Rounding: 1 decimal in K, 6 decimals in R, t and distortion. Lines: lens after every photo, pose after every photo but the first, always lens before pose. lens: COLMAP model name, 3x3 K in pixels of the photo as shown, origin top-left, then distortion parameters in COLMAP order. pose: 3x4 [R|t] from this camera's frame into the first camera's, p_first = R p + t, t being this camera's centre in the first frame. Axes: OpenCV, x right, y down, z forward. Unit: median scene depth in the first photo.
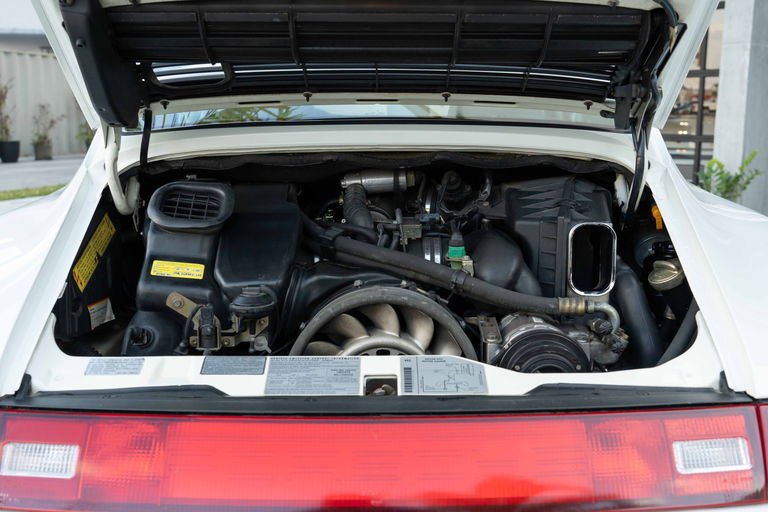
lens RADIAL K [[853.5, 0, 383.8], [0, 853.5, 256.7], [0, 0, 1]] dist [0.028481, 0.000000]
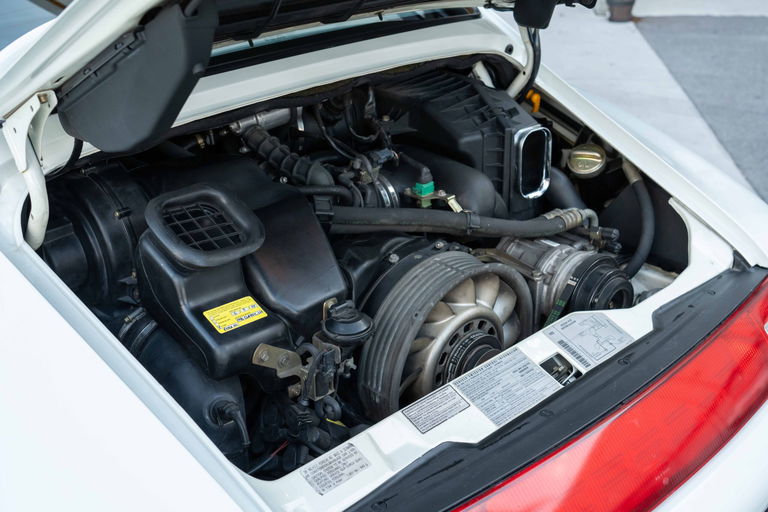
lens RADIAL K [[970.6, 0, 386.2], [0, 970.6, 256.7], [0, 0, 1]] dist [0.081748, 0.000000]
pose [[0.724737, -0.297127, 0.621669, -0.617357], [0.131173, 0.945240, 0.298857, -0.254547], [-0.676424, -0.135046, 0.724025, 0.260767]]
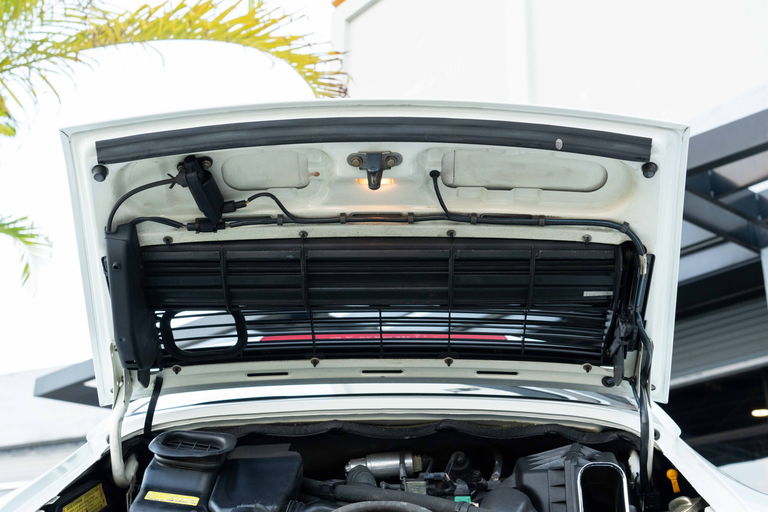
lens RADIAL K [[1011.0, 0, 384.8], [0, 1011.0, 255.5], [0, 0, 1]] dist [0.041957, 0.000000]
pose [[0.999584, -0.001316, -0.028820, 0.031924], [-0.013968, 0.851997, -0.523361, 0.350910], [0.025243, 0.523546, 0.851624, -0.112359]]
